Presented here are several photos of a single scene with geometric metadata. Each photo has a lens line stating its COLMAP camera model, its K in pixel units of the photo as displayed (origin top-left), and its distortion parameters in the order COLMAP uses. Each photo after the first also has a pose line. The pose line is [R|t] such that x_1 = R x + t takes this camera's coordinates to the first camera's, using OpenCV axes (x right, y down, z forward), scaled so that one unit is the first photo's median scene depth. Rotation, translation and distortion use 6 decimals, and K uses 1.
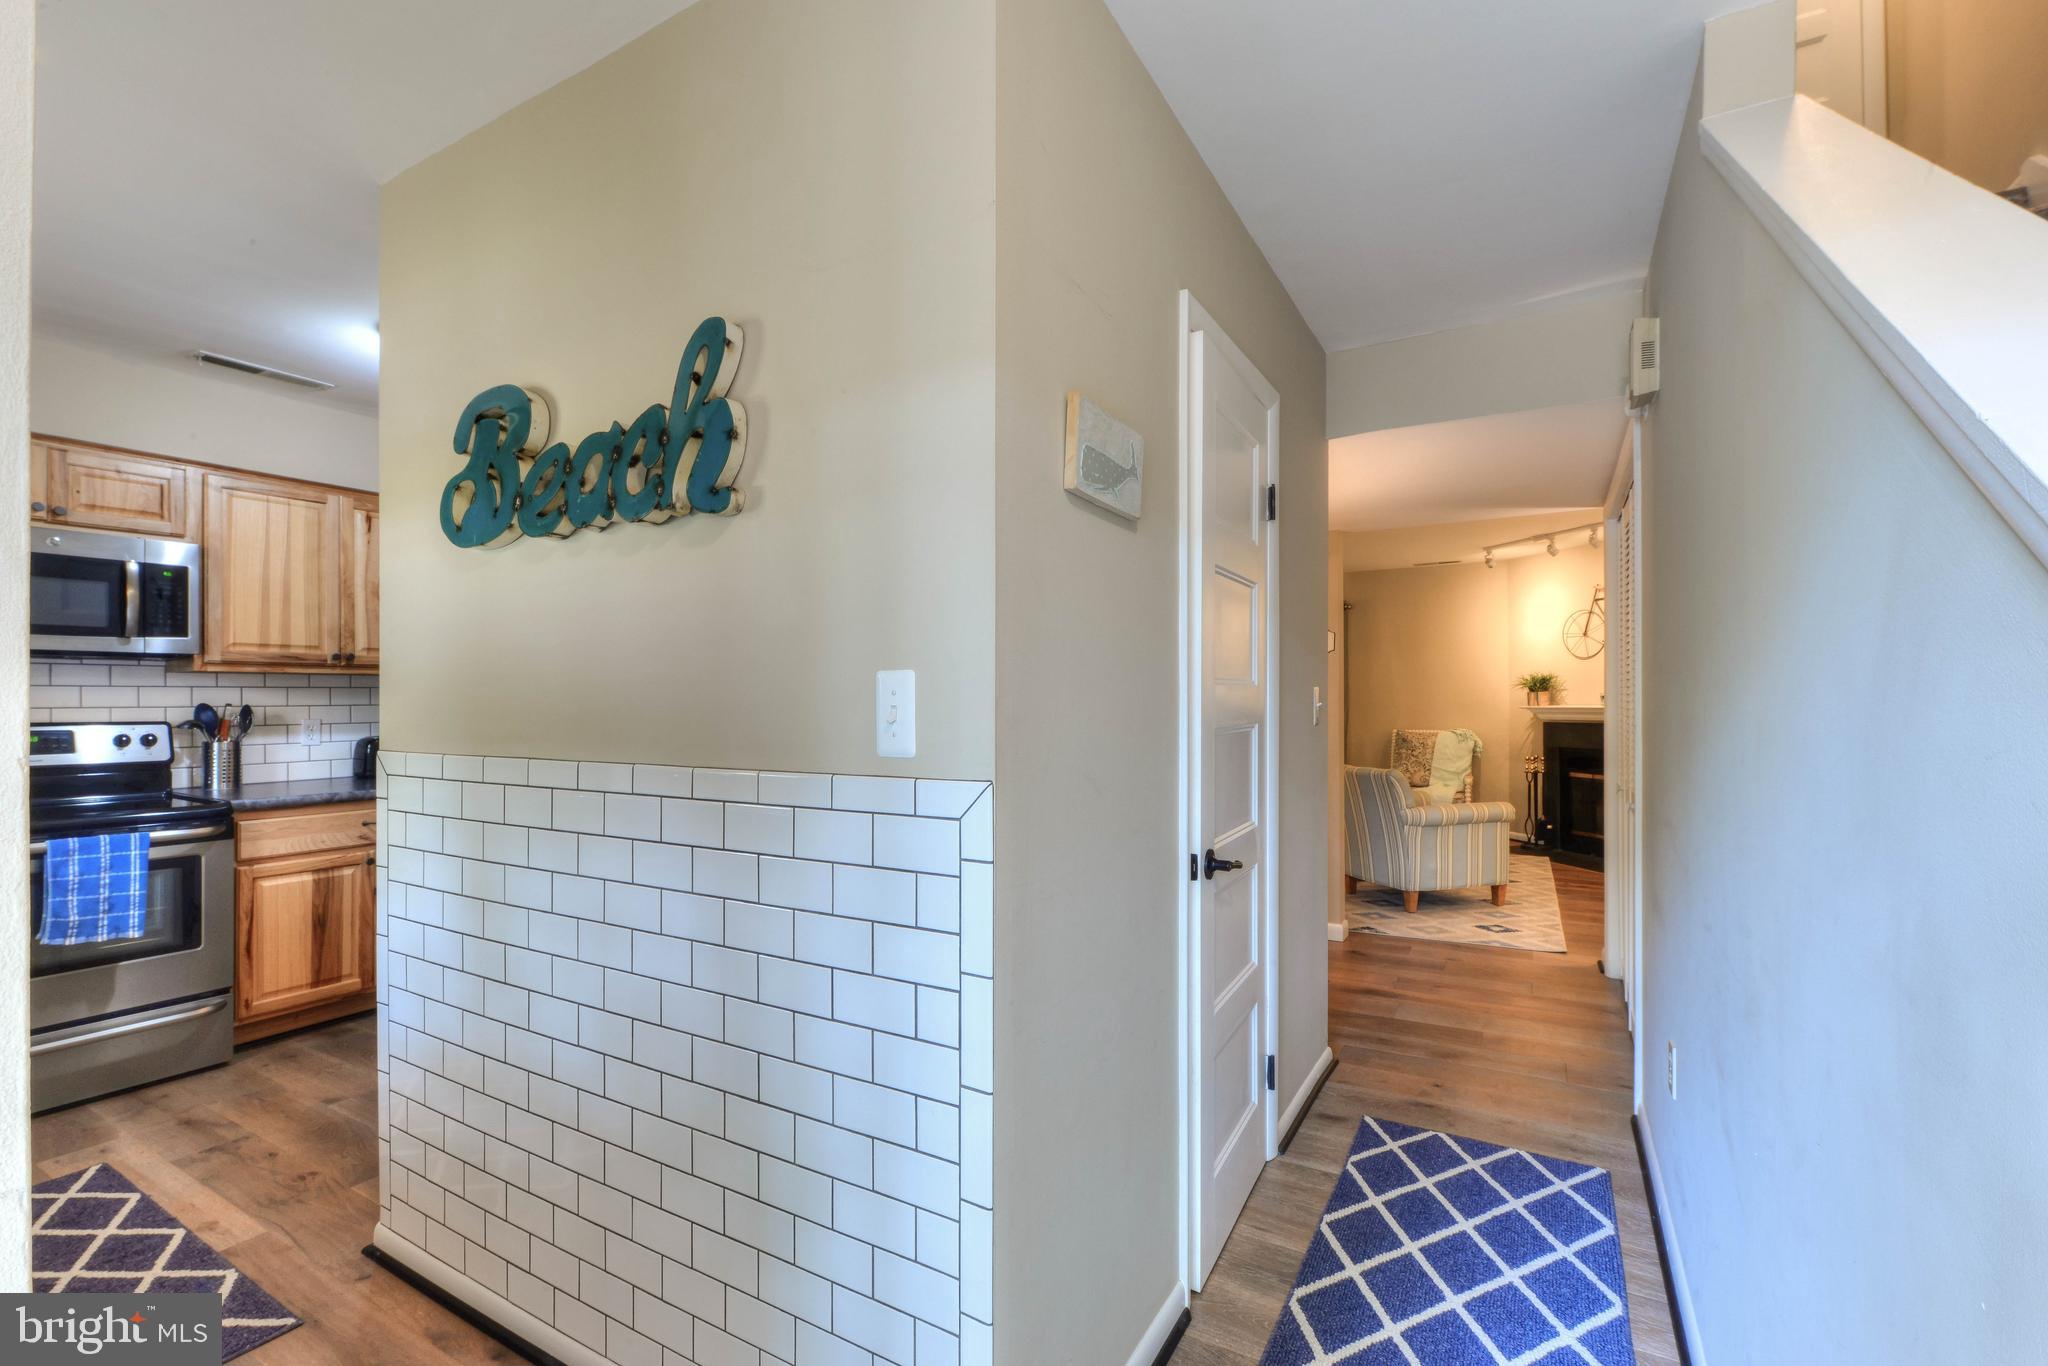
lens RADIAL K [[904.3, 0, 1019.7], [0, 904.3, 689.8], [0, 0, 1]] dist [-0.000082, -0.000012]
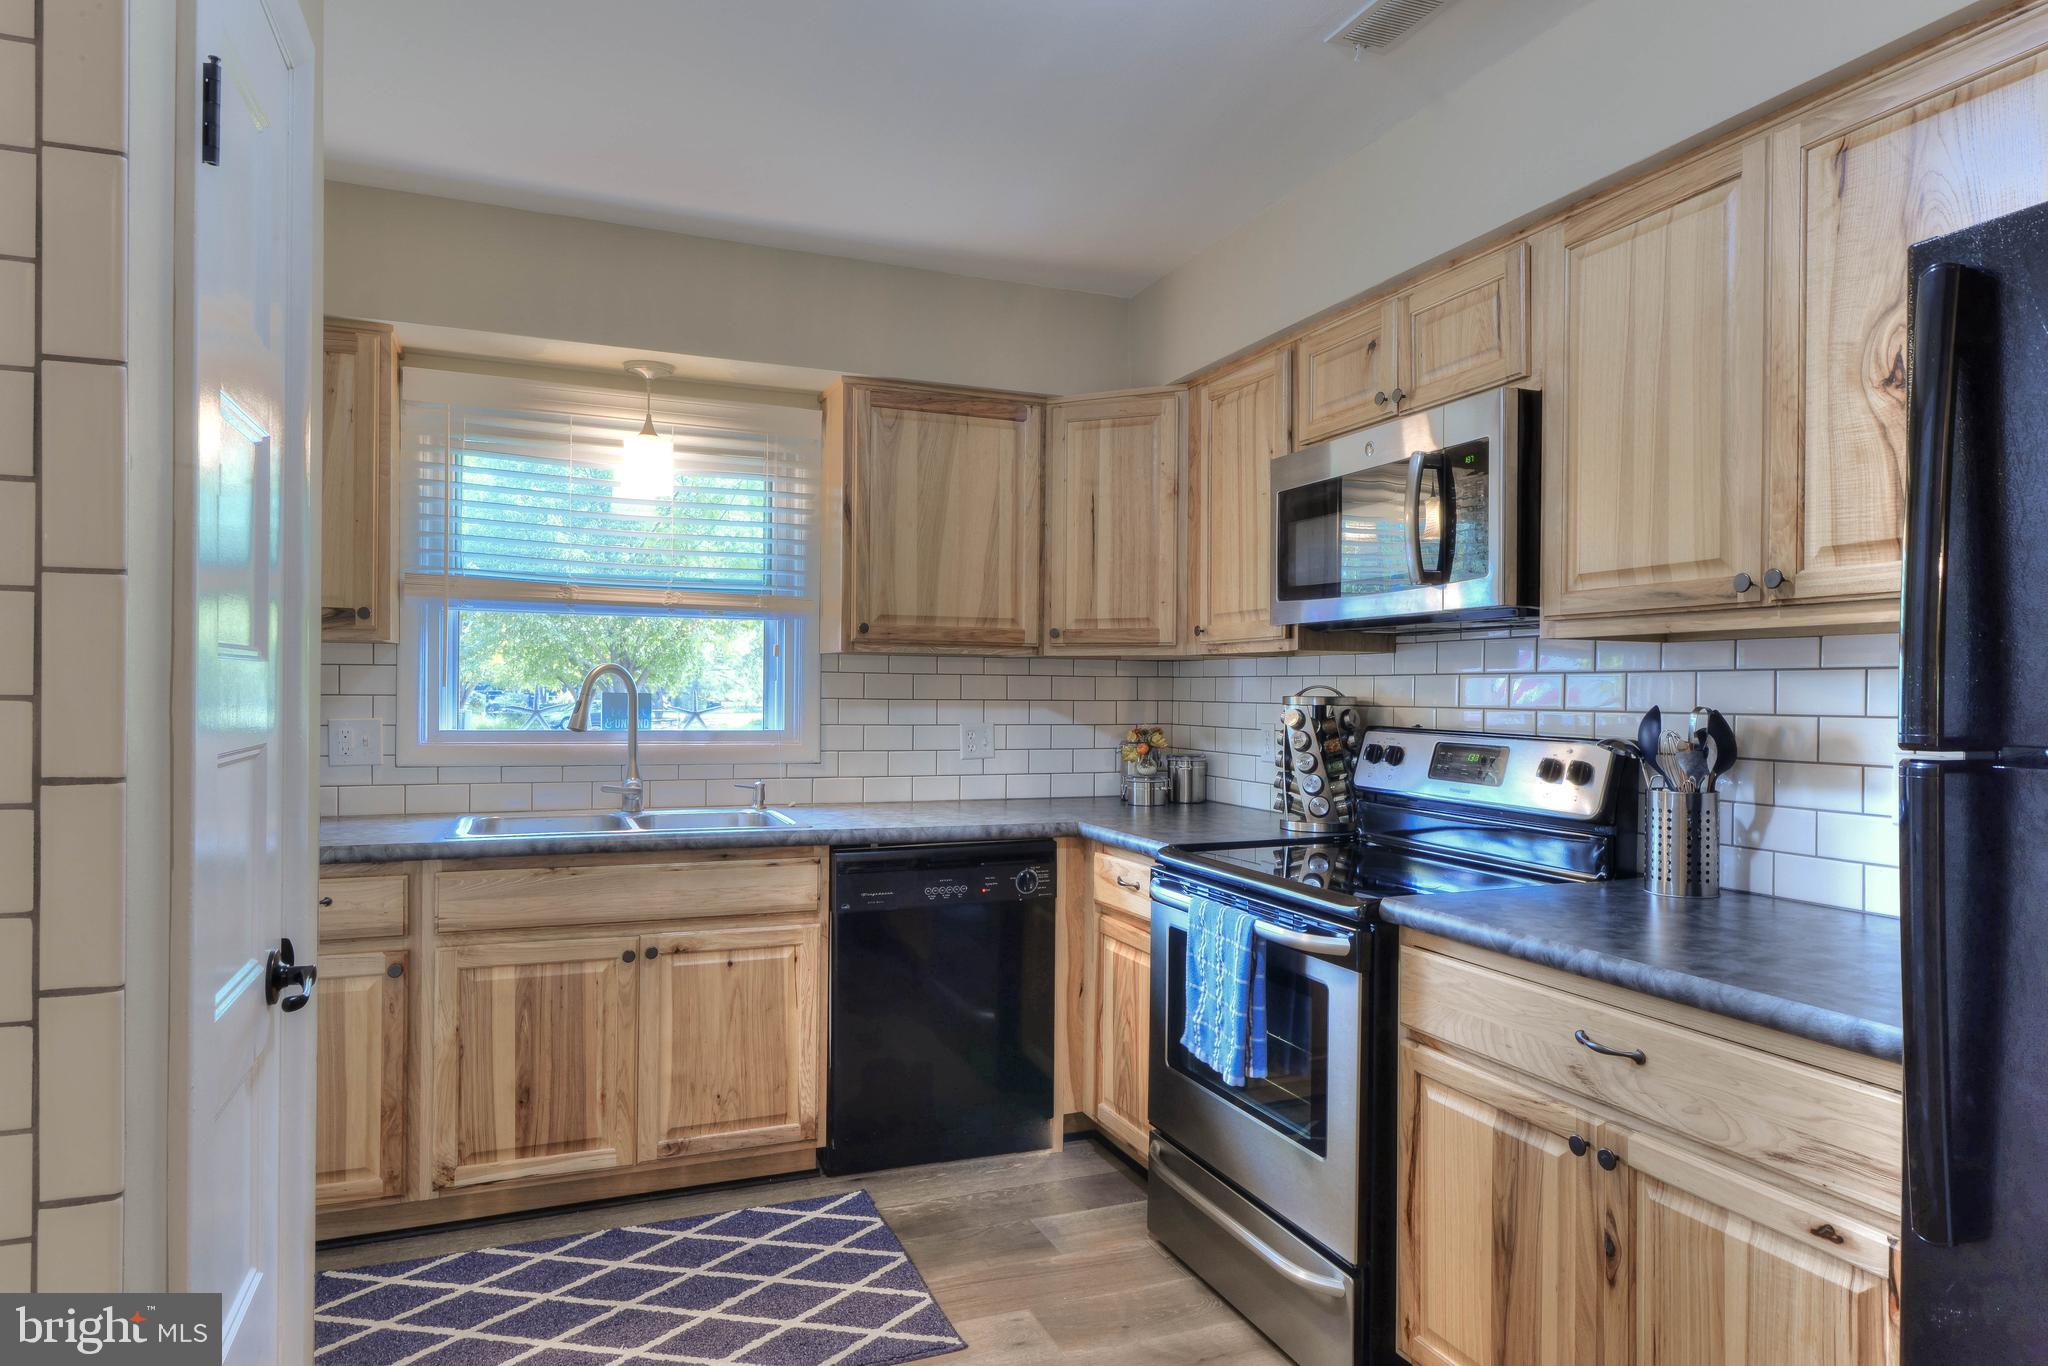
lens RADIAL K [[1226.8, 0, 1023.4], [0, 1226.8, 688.1], [0, 0, 1]] dist [0.000708, 0.000356]
pose [[-0.615488, 0.010379, -0.788078, -0.197430], [0.010686, 0.999931, 0.004824, -0.000237], [0.788074, -0.005452, -0.615557, 1.161973]]
